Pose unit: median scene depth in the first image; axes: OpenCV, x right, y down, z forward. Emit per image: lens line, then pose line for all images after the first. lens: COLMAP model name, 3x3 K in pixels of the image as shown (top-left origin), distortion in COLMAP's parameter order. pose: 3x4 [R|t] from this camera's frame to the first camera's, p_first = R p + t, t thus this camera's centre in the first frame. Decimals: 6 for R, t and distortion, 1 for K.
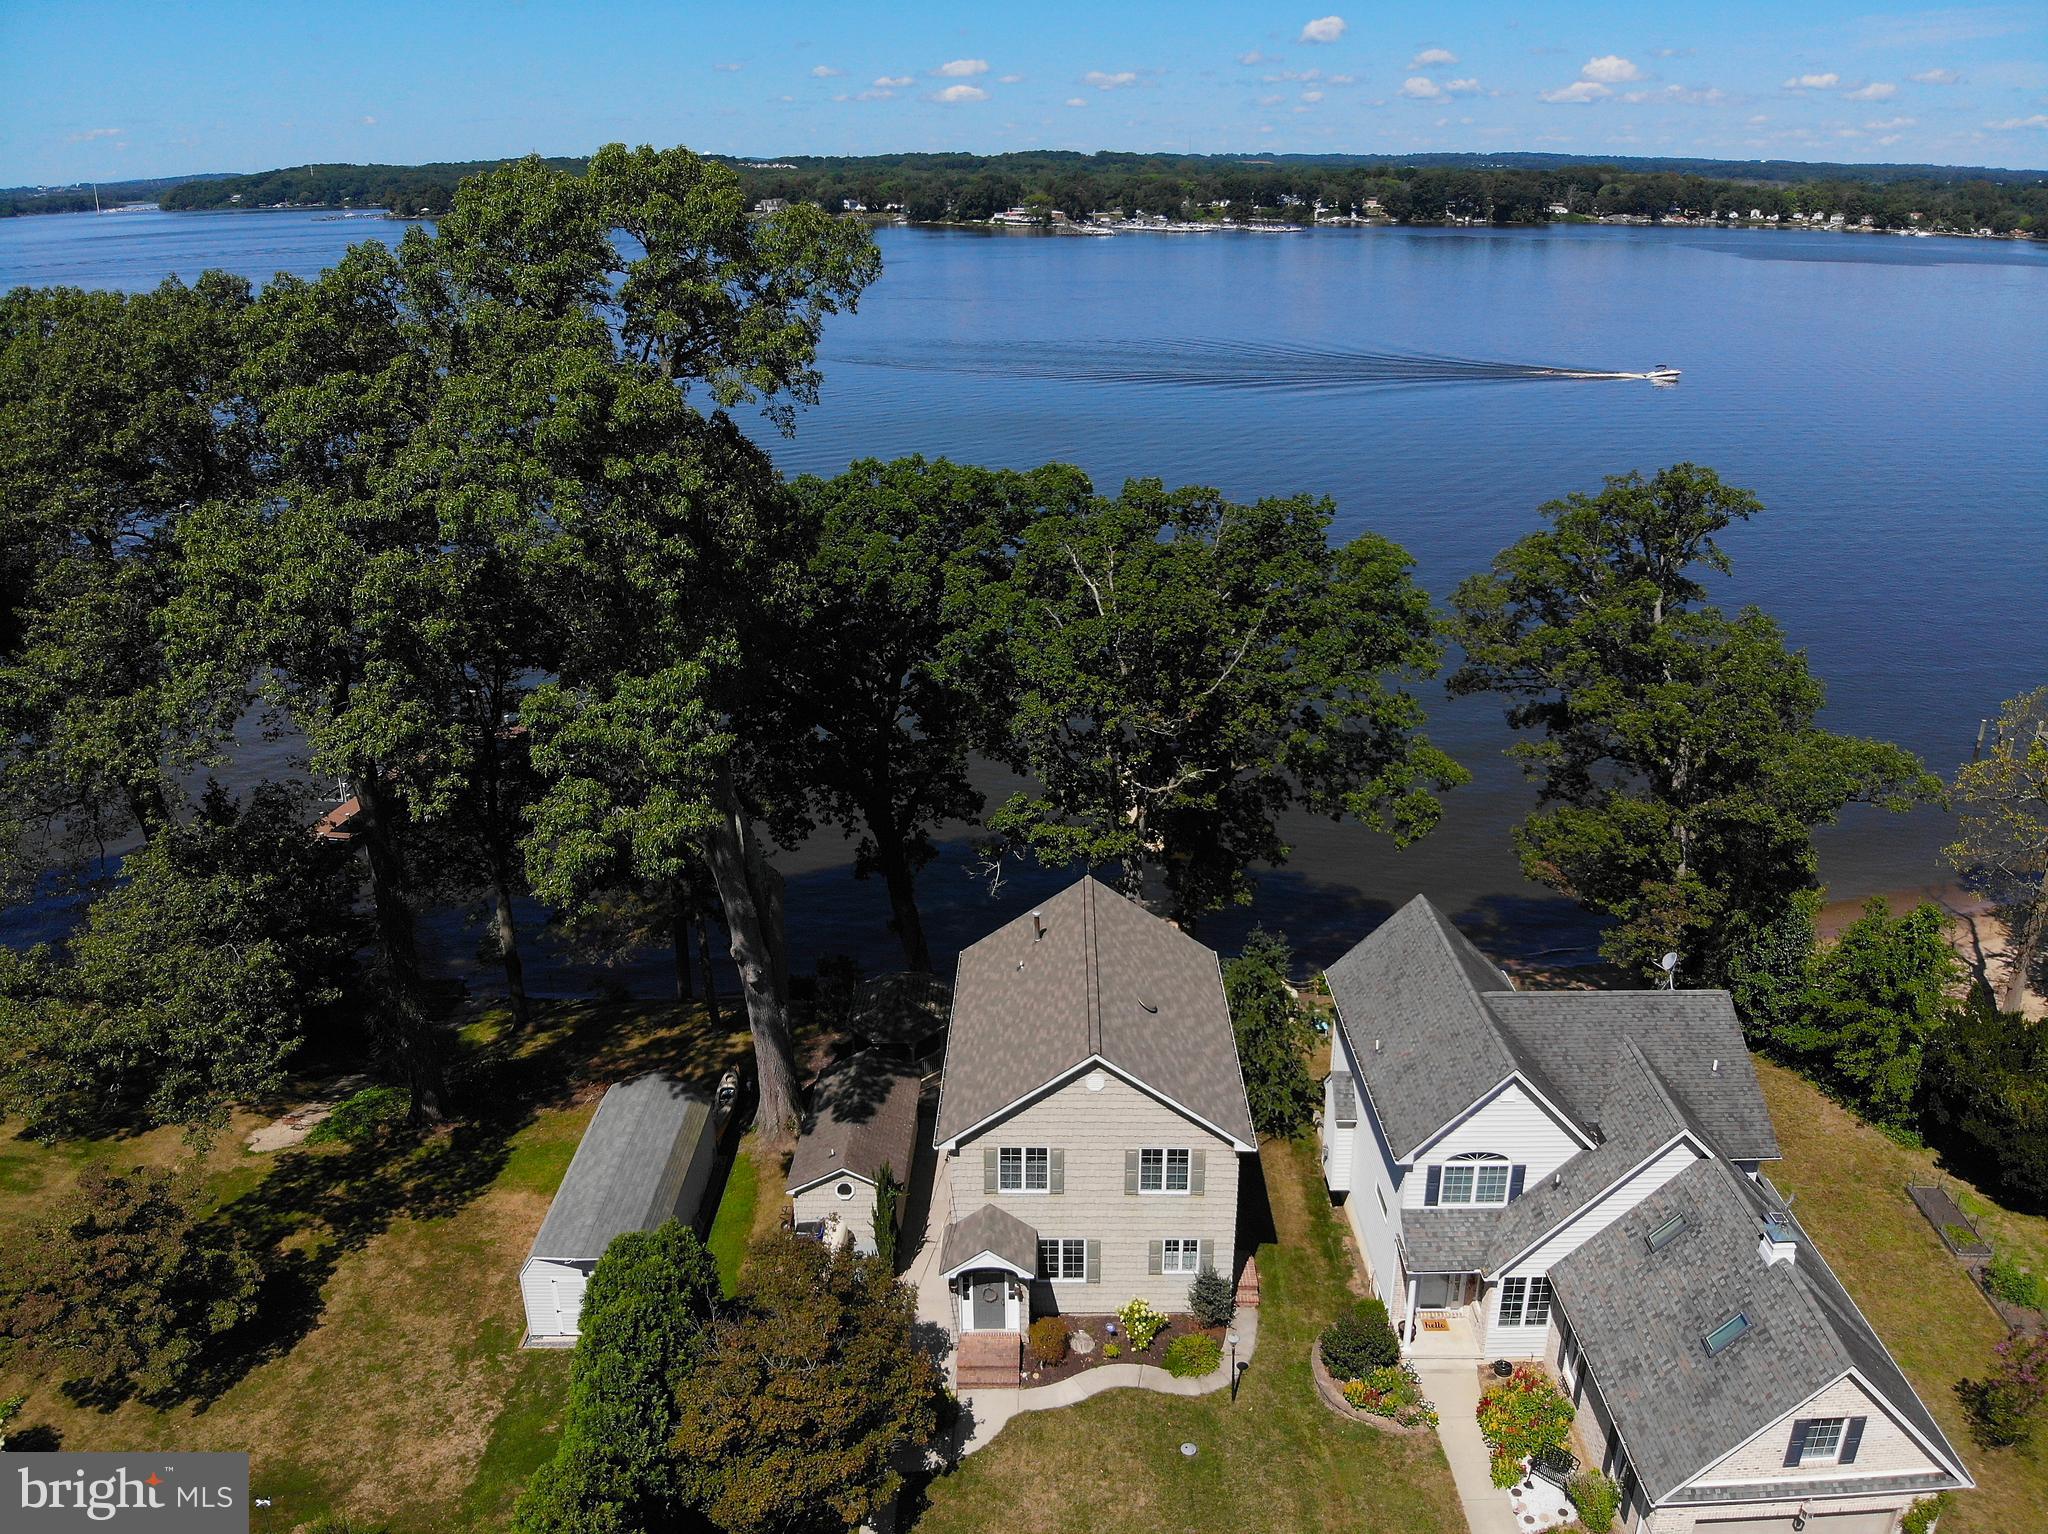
lens RADIAL K [[1464.3, 0, 1032.0], [0, 1464.3, 756.3], [0, 0, 1]] dist [0.001420, -0.101594]
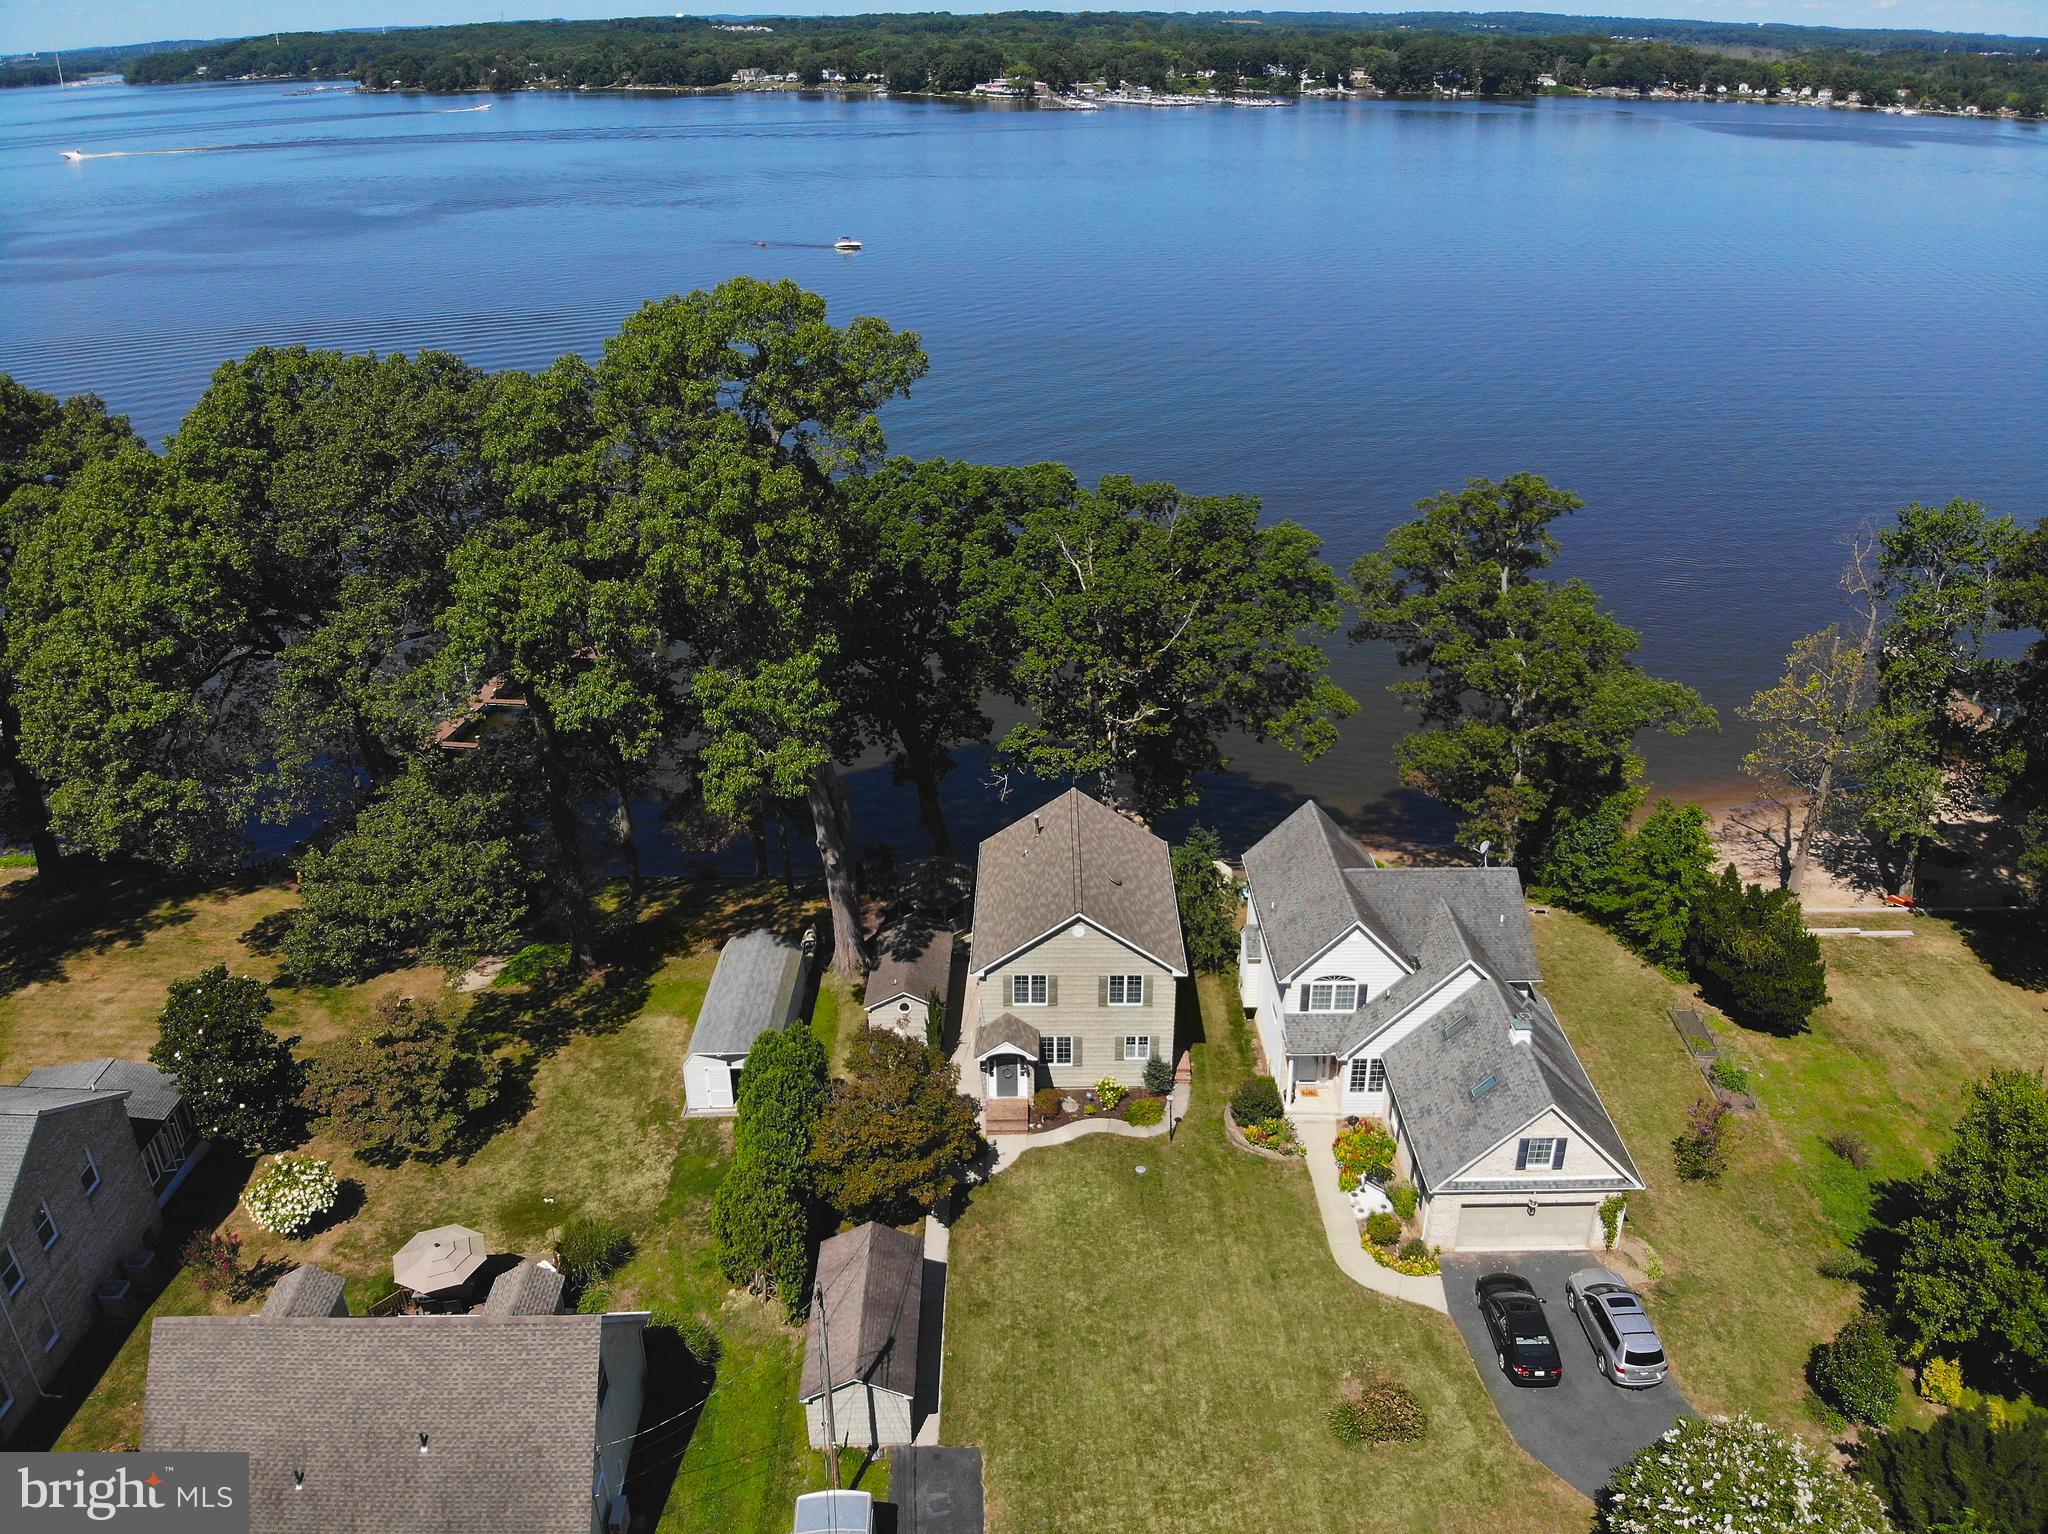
lens RADIAL K [[1464.3, 0, 1032.0], [0, 1464.3, 756.3], [0, 0, 1]] dist [0.001420, -0.101594]
pose [[0.999932, -0.004248, 0.010902, -0.015381], [0.003317, 0.996457, 0.084033, -0.061558], [-0.011220, -0.083991, 0.996403, -0.364563]]
